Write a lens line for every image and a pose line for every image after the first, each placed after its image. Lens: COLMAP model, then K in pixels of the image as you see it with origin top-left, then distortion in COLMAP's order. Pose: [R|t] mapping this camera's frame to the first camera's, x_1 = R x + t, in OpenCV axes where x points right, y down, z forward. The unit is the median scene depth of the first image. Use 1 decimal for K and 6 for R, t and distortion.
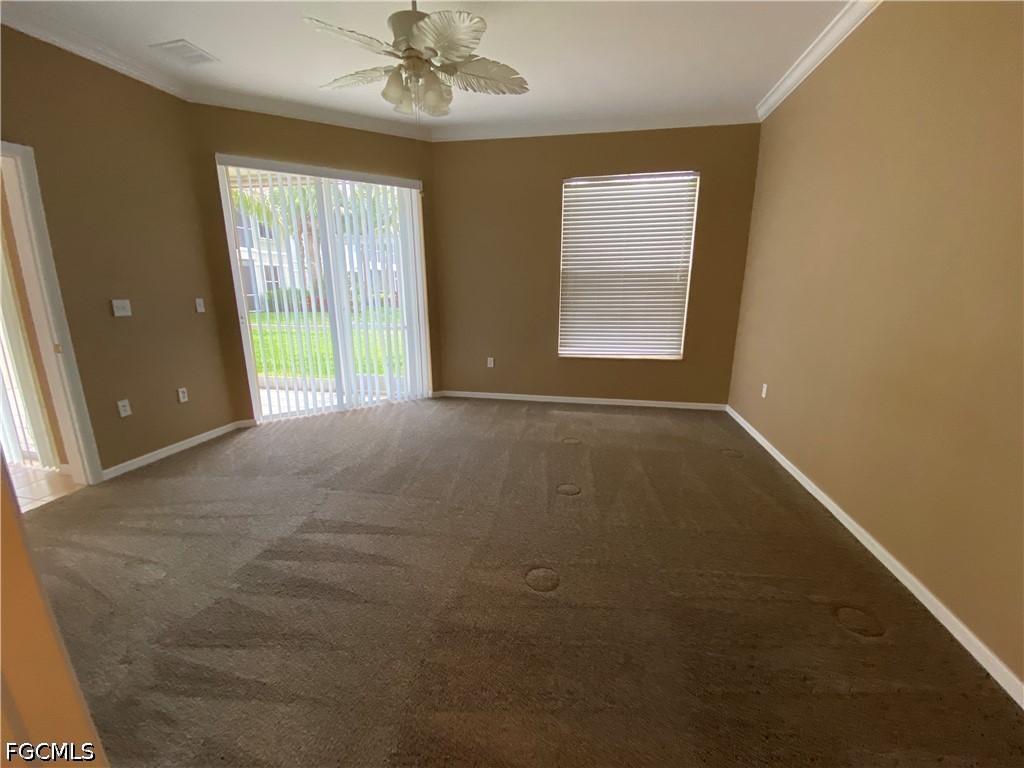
lens RADIAL K [[414.6, 0, 512.0], [0, 414.6, 386.1], [0, 0, 1]] dist [0.026555, -0.022857]
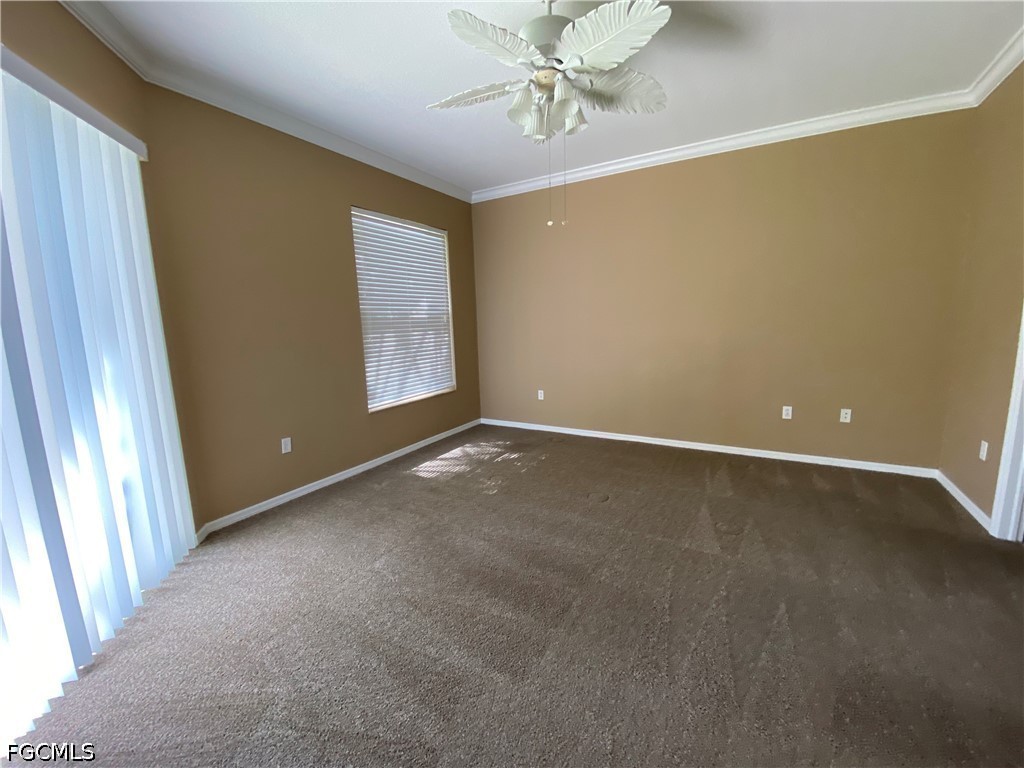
lens RADIAL K [[414.6, 0, 512.0], [0, 414.6, 386.1], [0, 0, 1]] dist [0.026555, -0.022857]
pose [[0.320393, -0.154716, 0.934565, -0.598454], [0.250925, 0.965192, 0.073762, -0.118120], [-0.913447, 0.210872, 0.348063, 0.466483]]
